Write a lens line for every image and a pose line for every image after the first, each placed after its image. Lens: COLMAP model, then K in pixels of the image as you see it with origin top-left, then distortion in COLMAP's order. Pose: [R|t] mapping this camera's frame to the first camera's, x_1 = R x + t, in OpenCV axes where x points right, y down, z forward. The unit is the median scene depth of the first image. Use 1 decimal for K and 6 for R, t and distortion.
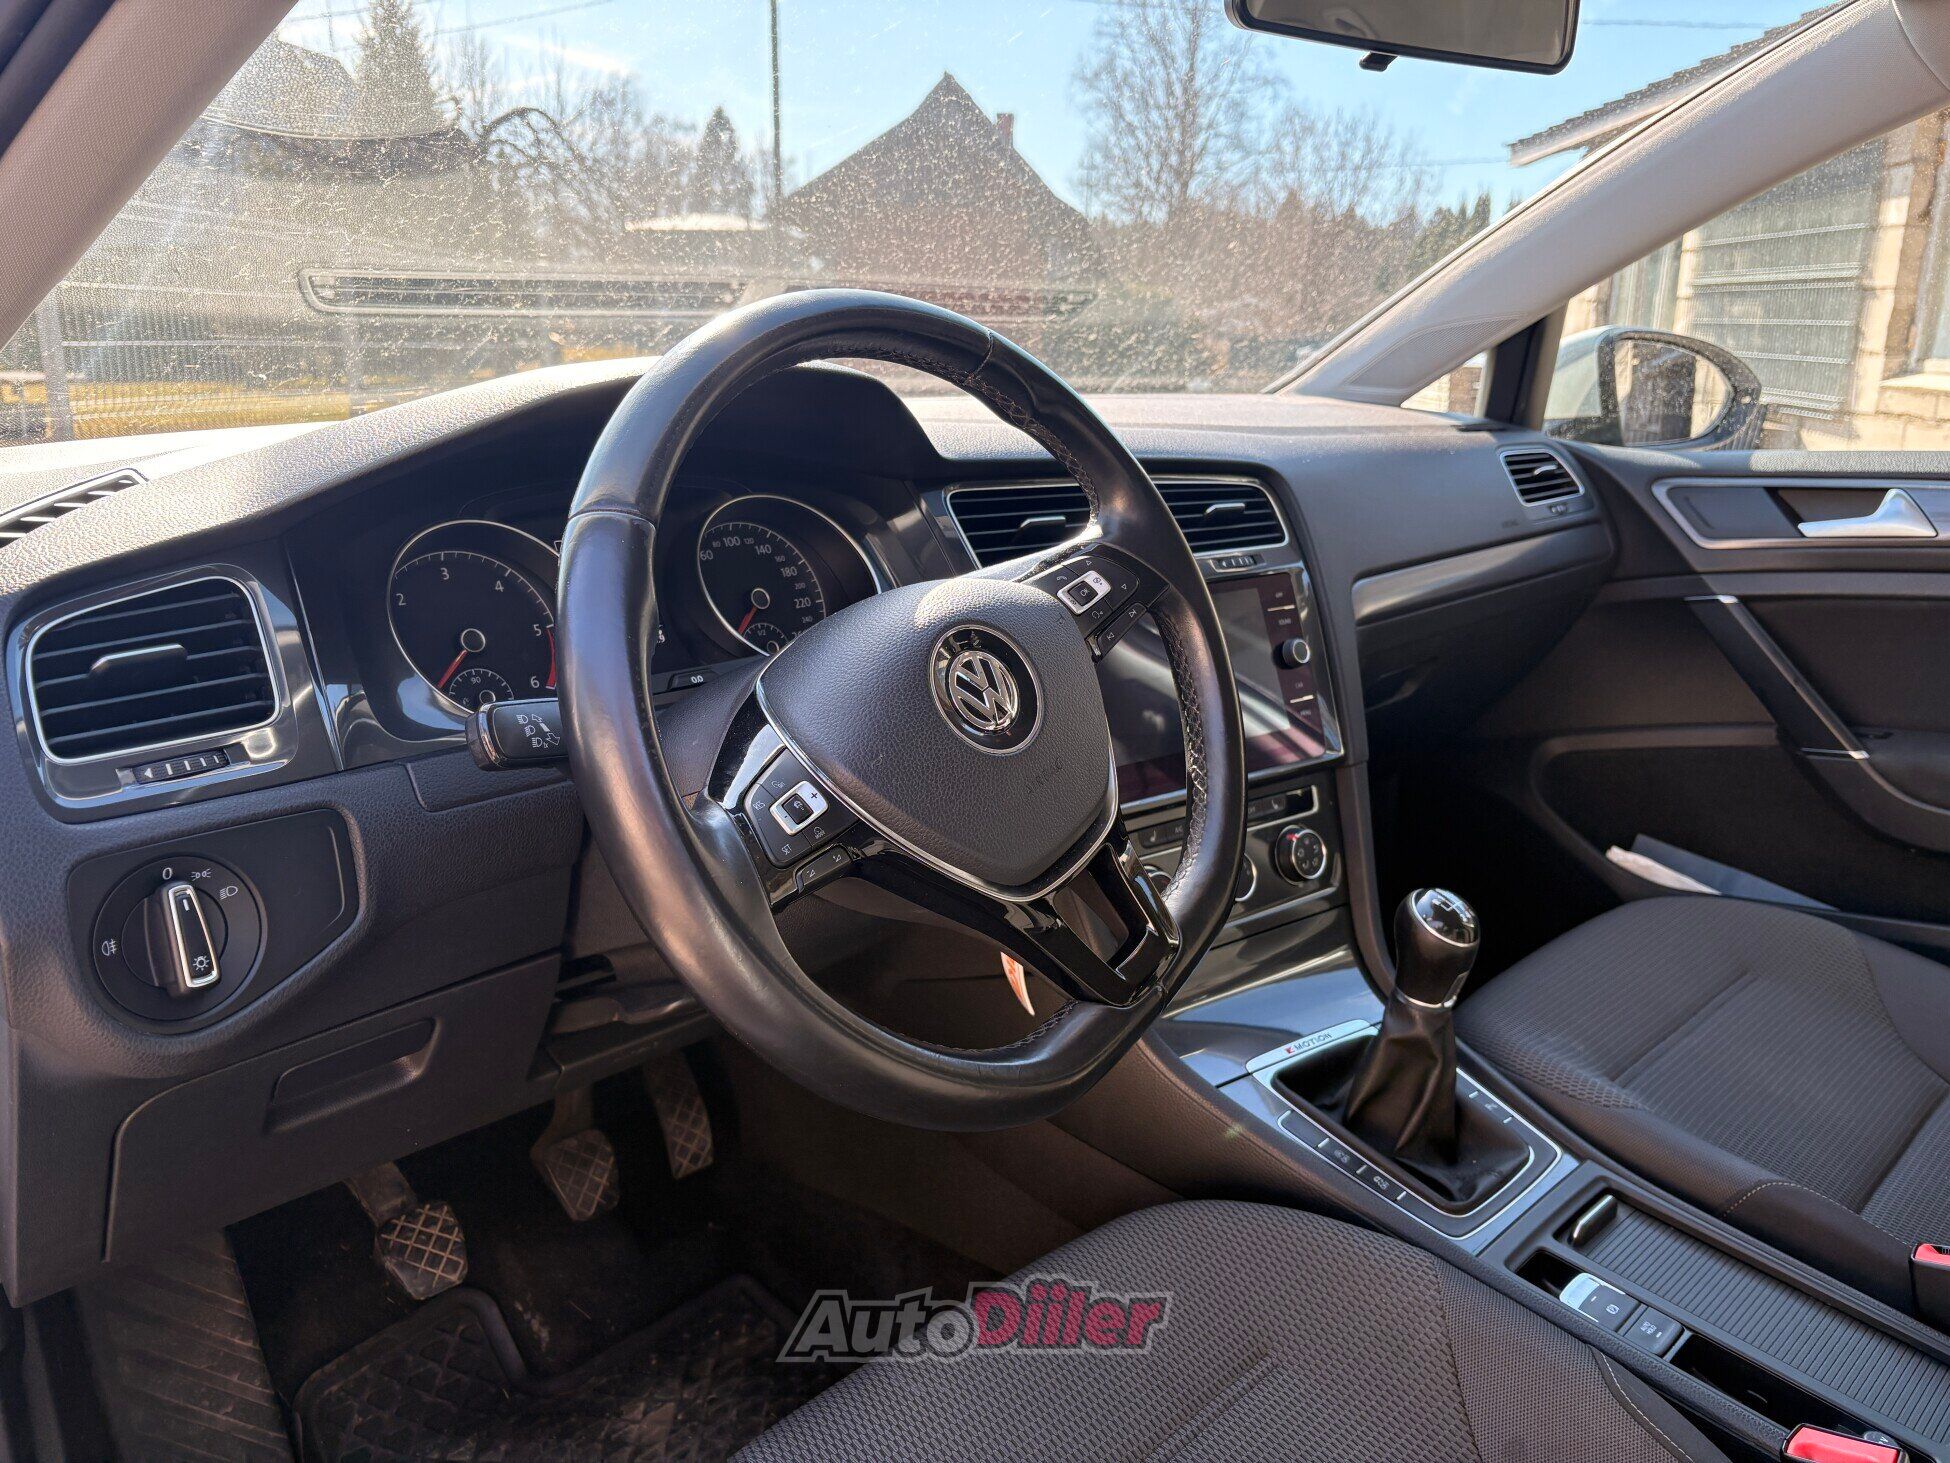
lens RADIAL K [[1499.2, 0, 975.0], [0, 1499.2, 731.5], [0, 0, 1]] dist [0.021912, -0.003530]
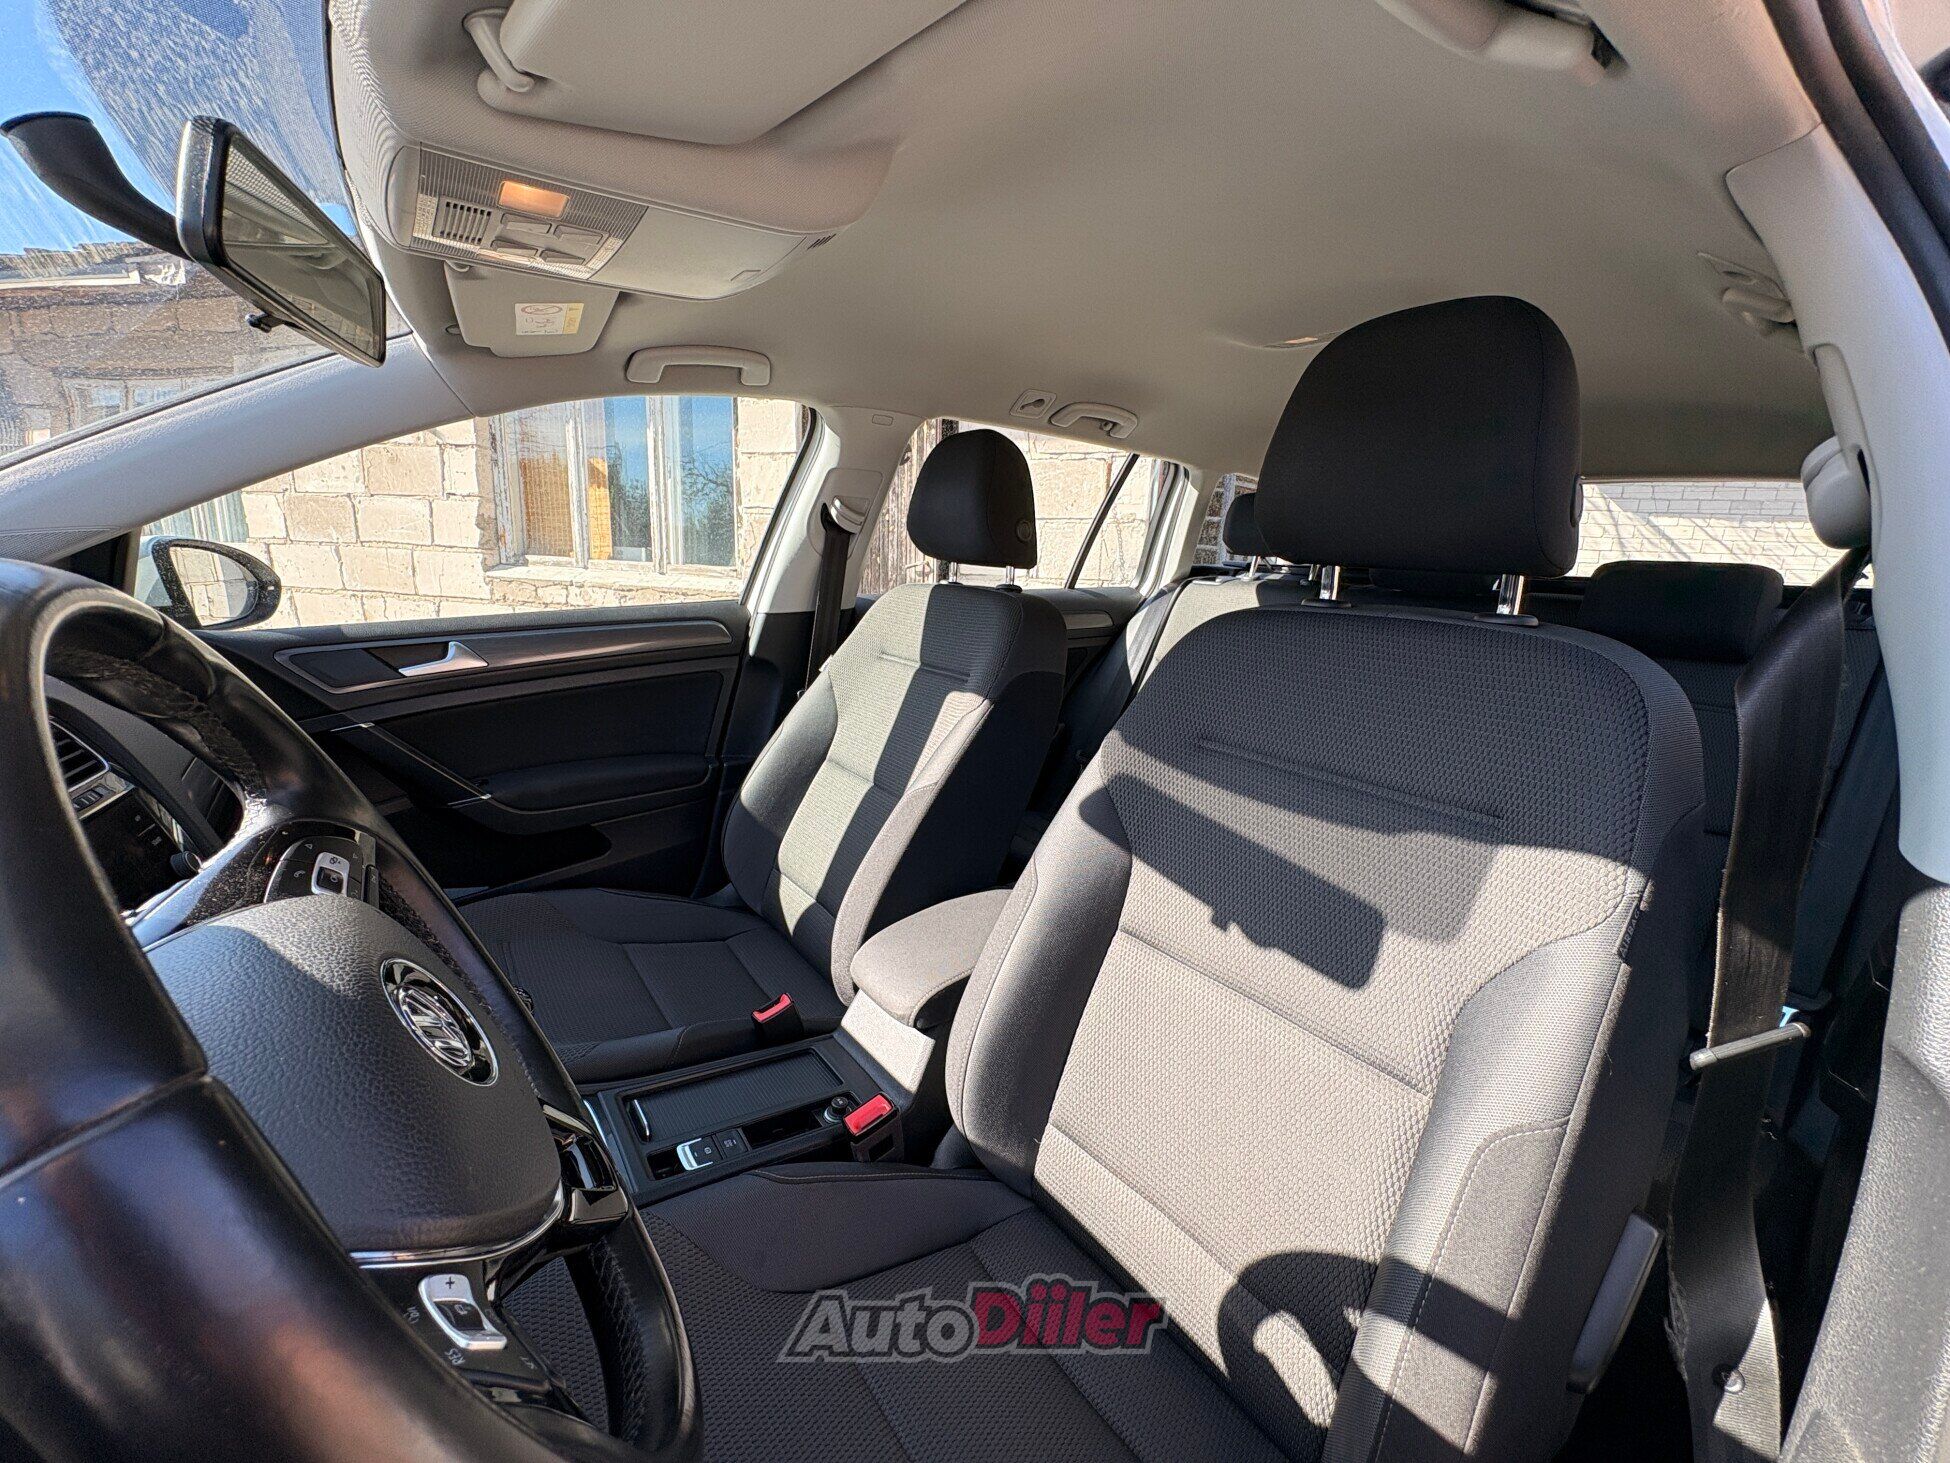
lens RADIAL K [[778.2, 0, 975.0], [0, 778.2, 731.5], [0, 0, 1]] dist [-0.000804, -0.000053]
pose [[0.154275, -0.219506, 0.963336, -0.162758], [0.217001, 0.958730, 0.183705, -0.098233], [-0.963903, 0.180704, 0.195541, 0.286284]]
